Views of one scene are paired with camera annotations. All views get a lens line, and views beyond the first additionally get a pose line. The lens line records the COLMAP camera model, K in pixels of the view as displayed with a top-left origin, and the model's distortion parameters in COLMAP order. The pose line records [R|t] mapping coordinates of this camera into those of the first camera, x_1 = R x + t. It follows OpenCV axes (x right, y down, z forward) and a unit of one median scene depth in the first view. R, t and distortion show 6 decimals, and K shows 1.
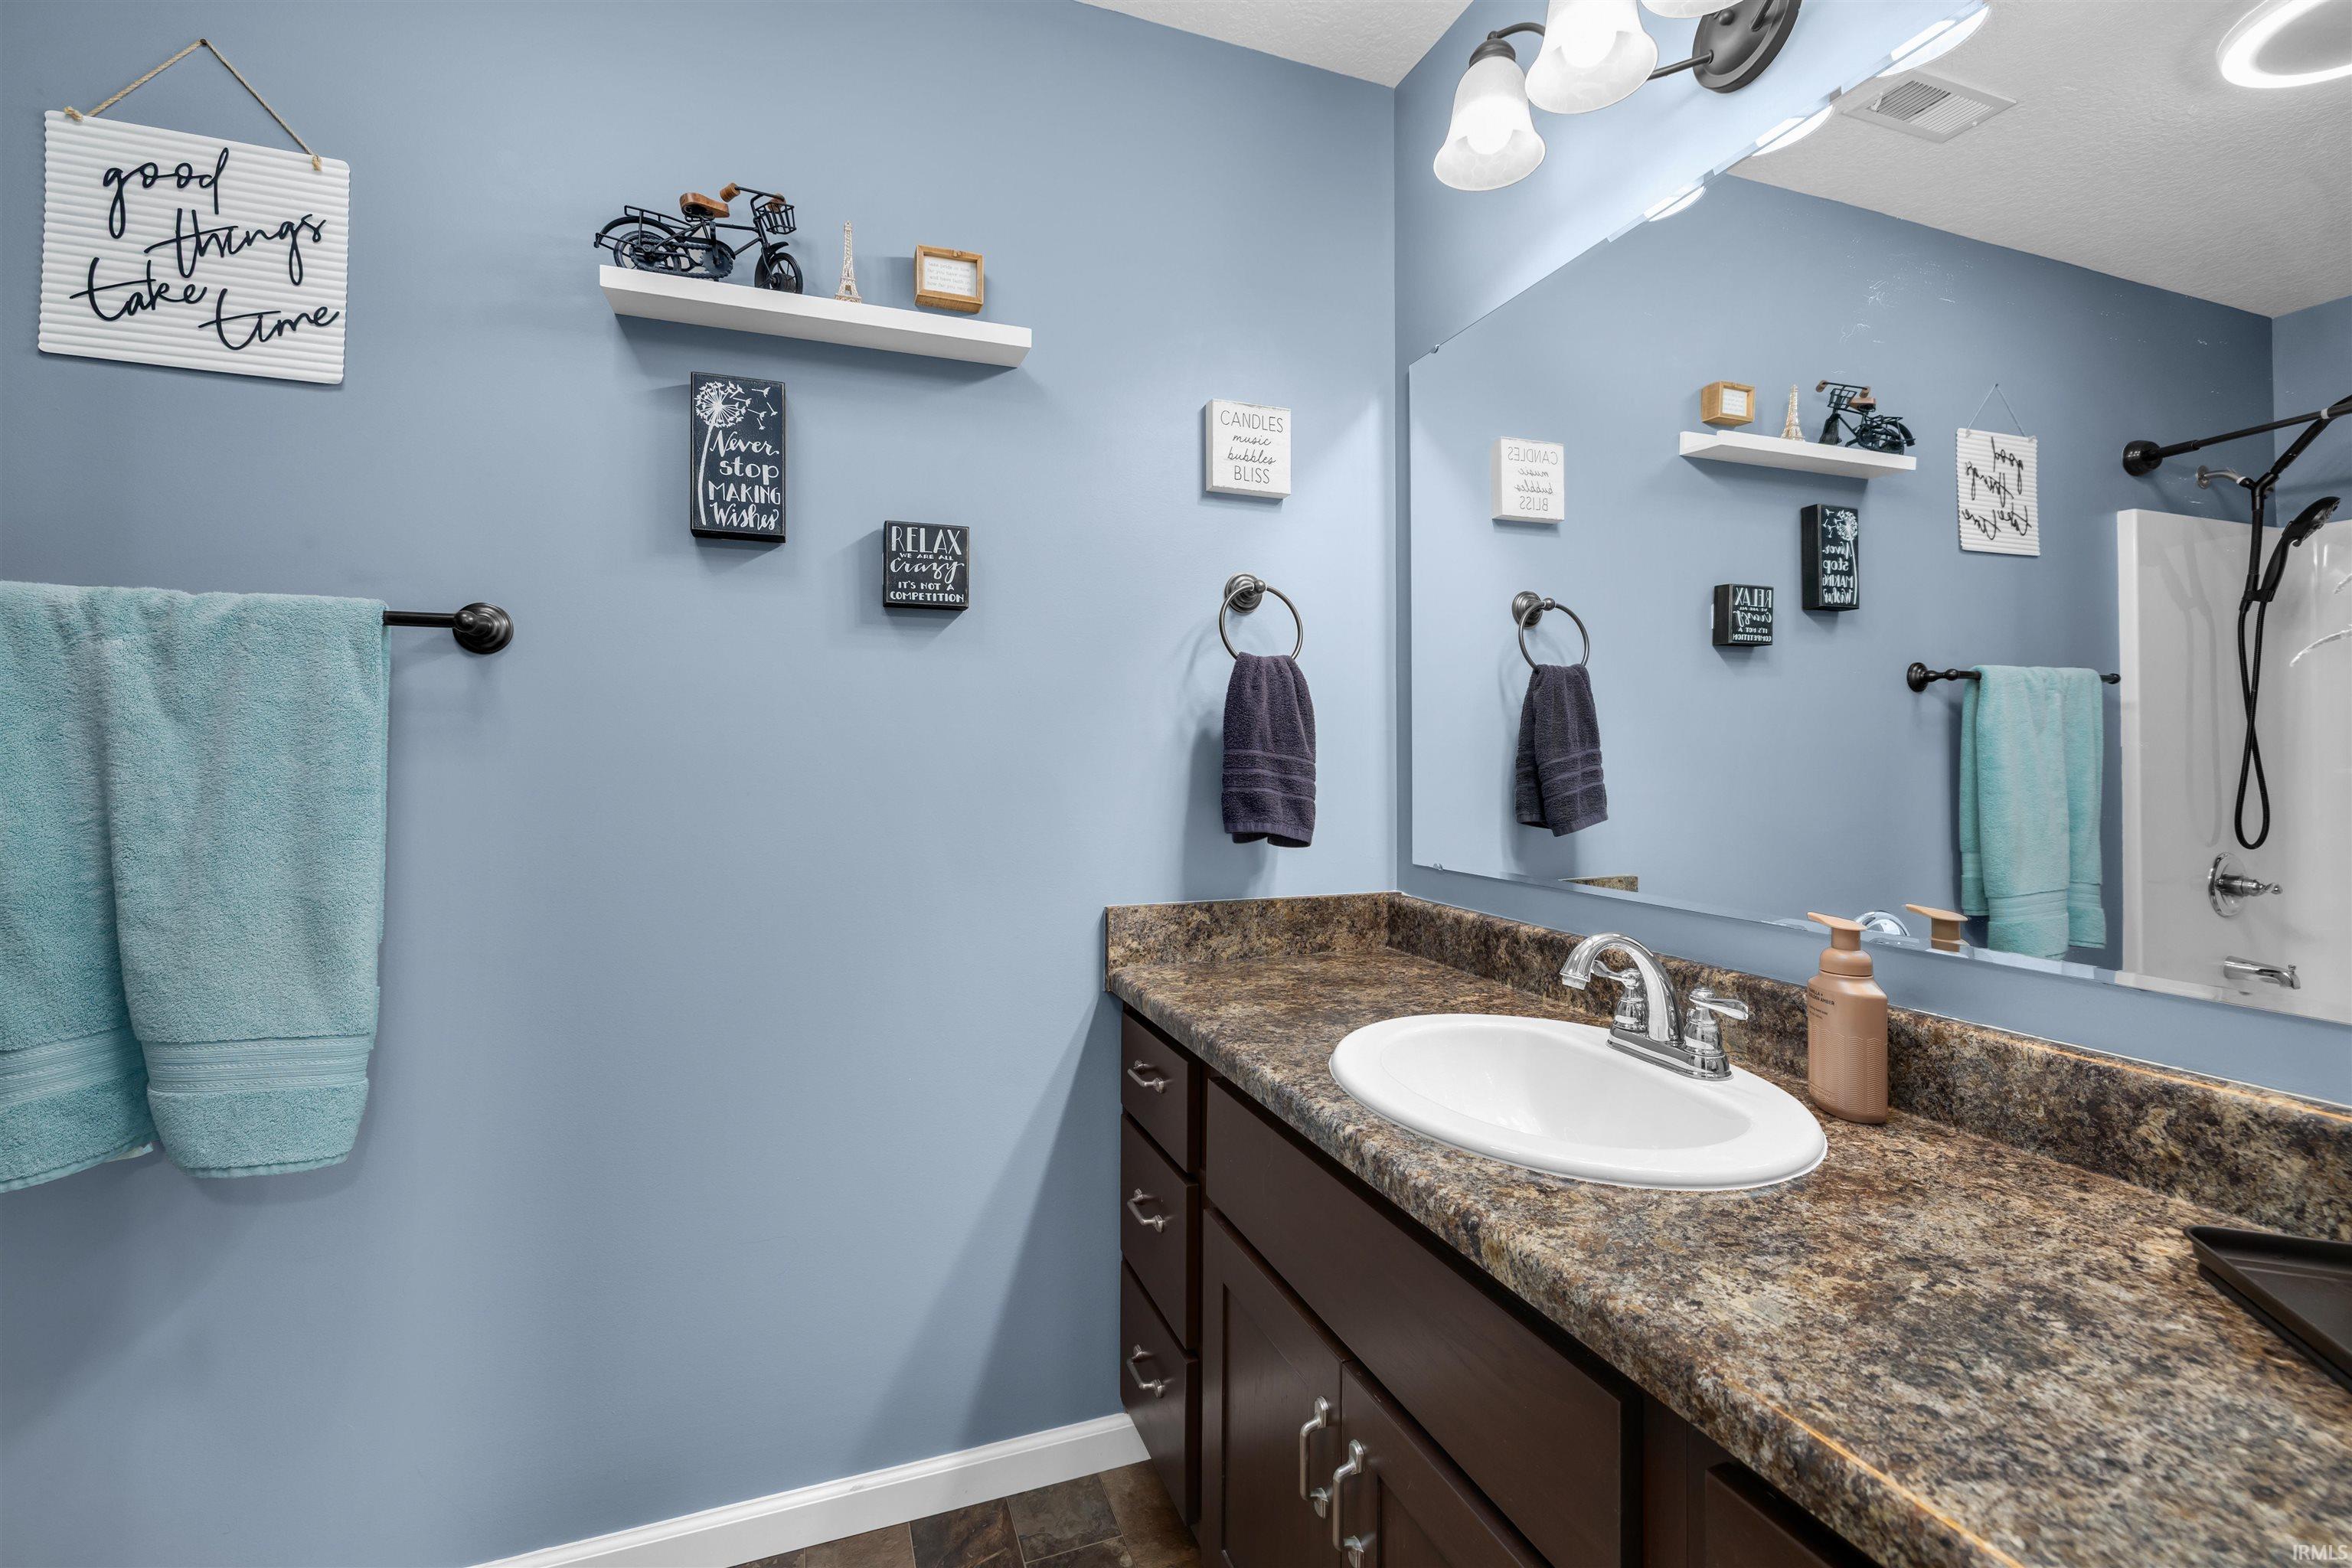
lens RADIAL K [[995.5, 0, 1172.6], [0, 995.5, 745.4], [0, 0, 1]] dist [0.001937, -0.000101]
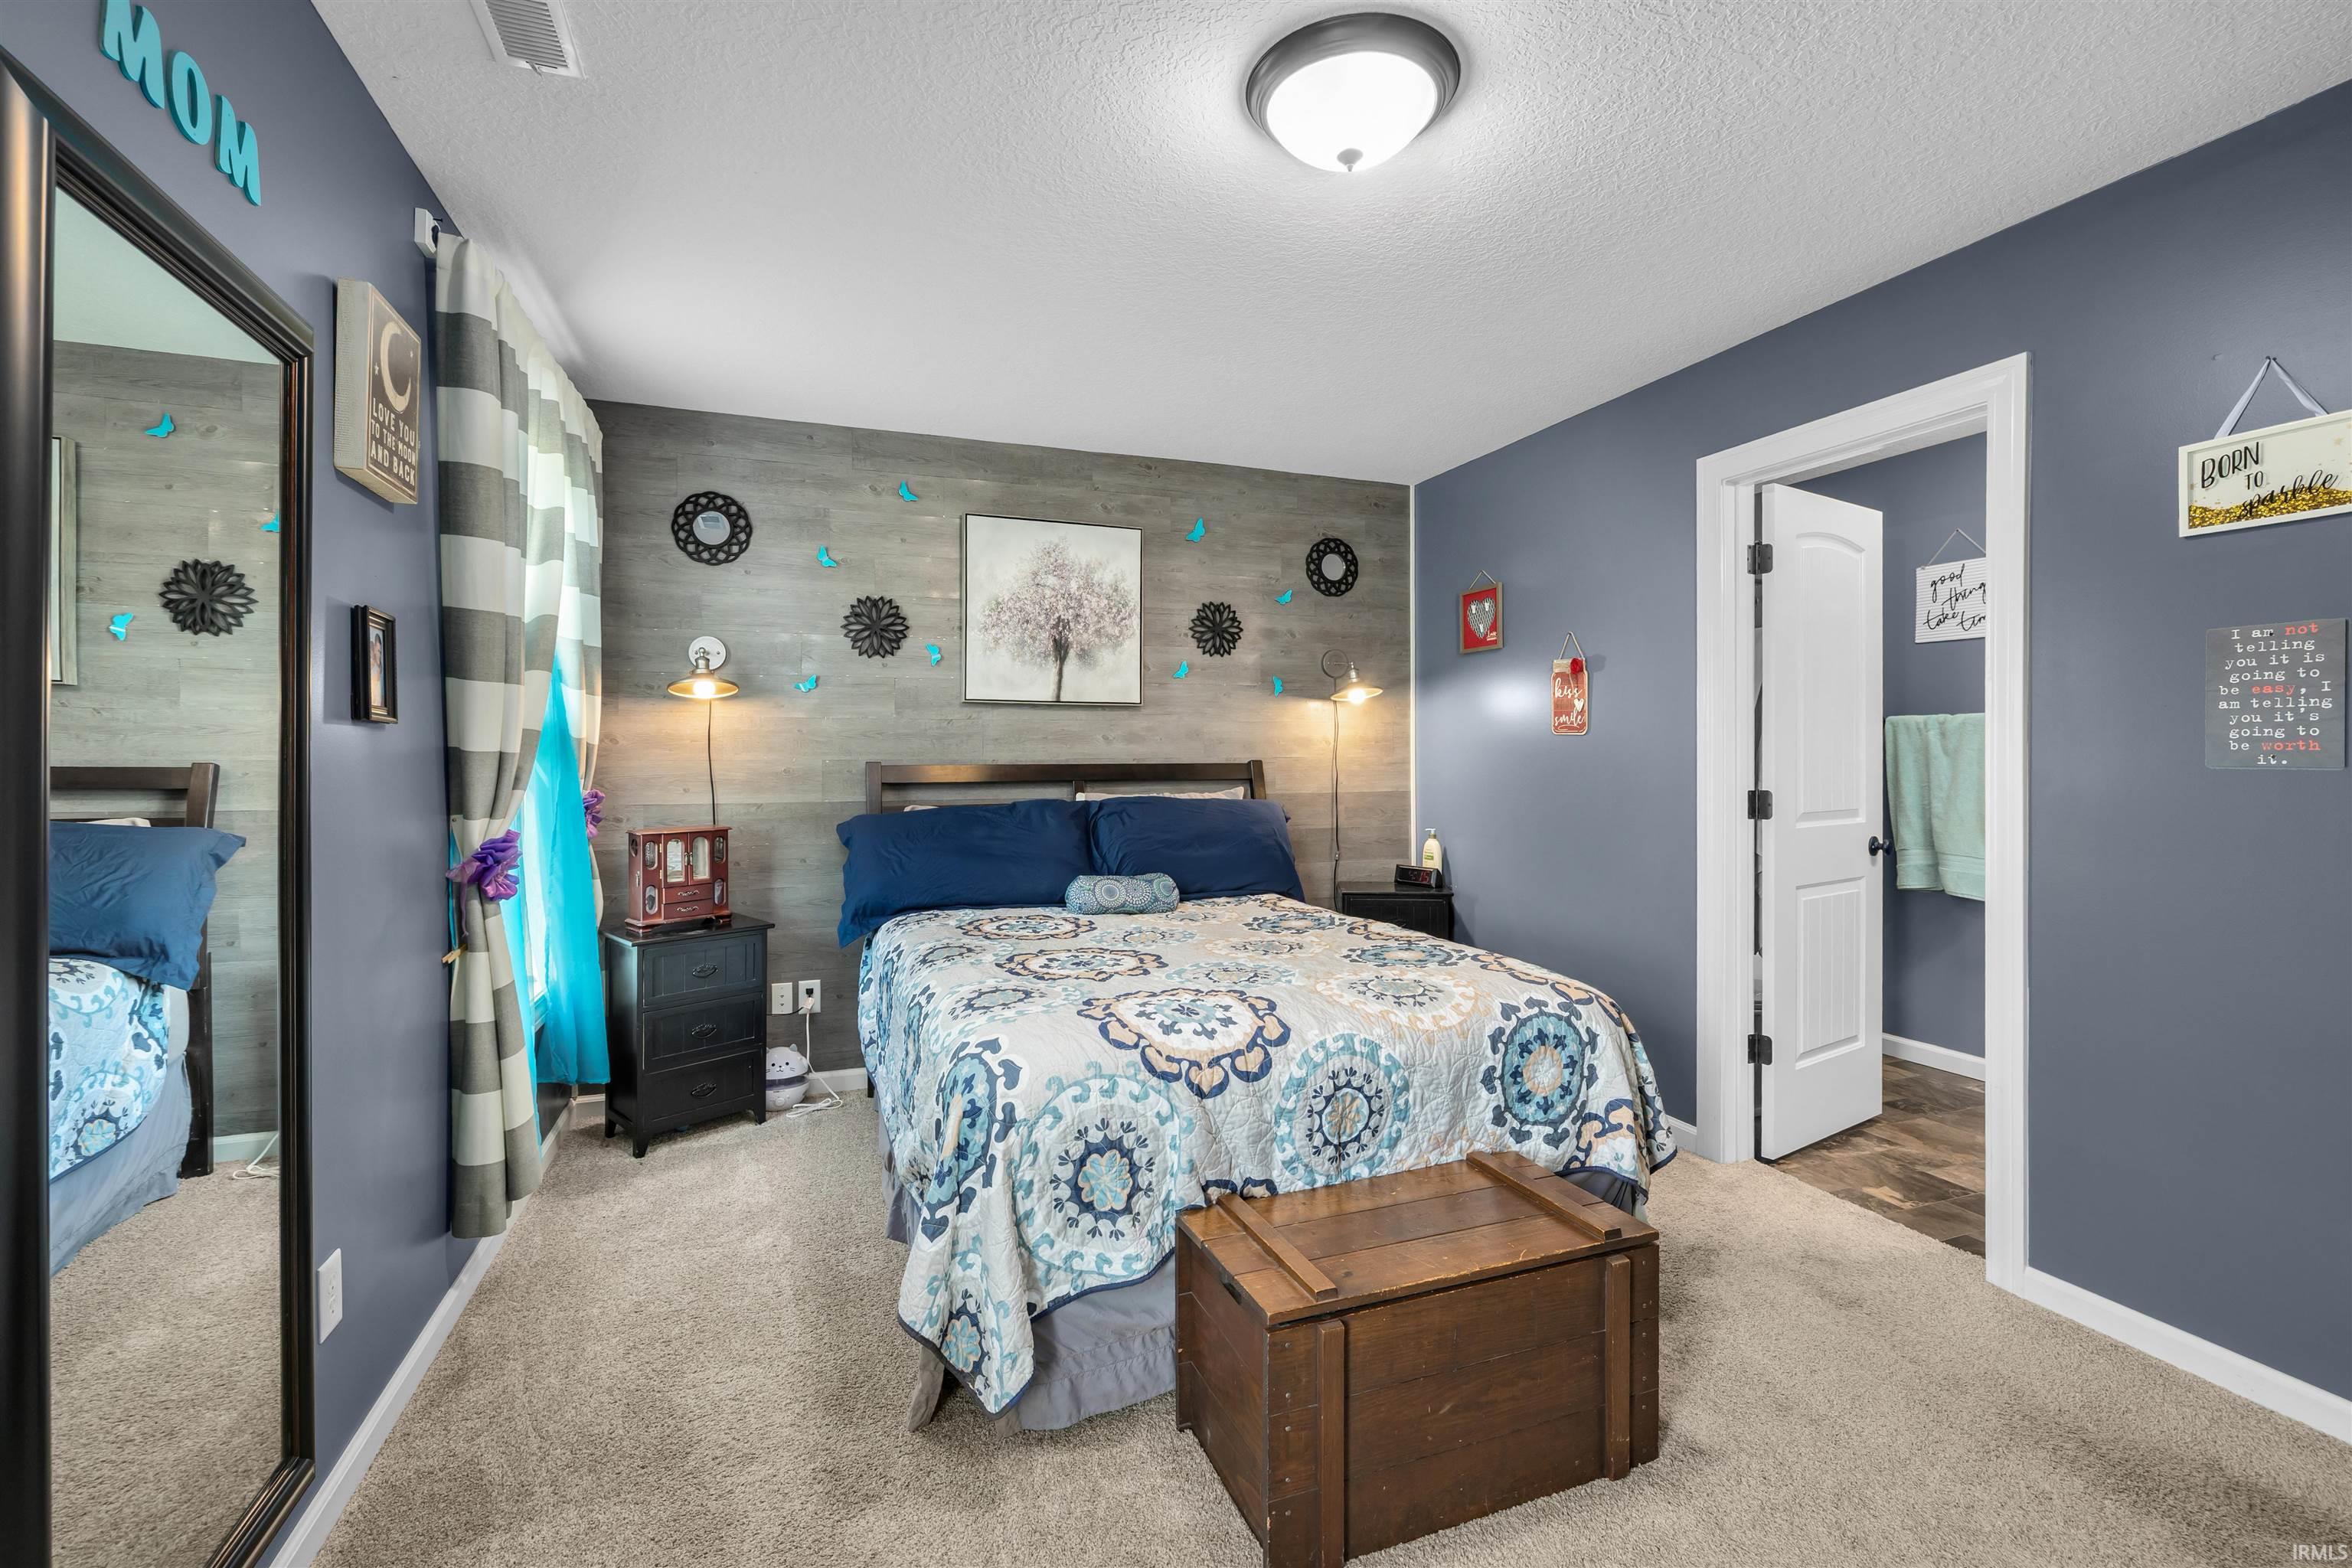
lens RADIAL K [[995.5, 0, 1175.8], [0, 995.5, 772.1], [0, 0, 1]] dist [0.001937, -0.000101]
pose [[0.007318, 0.006747, -0.999950, 2.184648], [0.013806, 0.999881, 0.006848, -0.028279], [0.999878, -0.013856, 0.007224, -1.502139]]
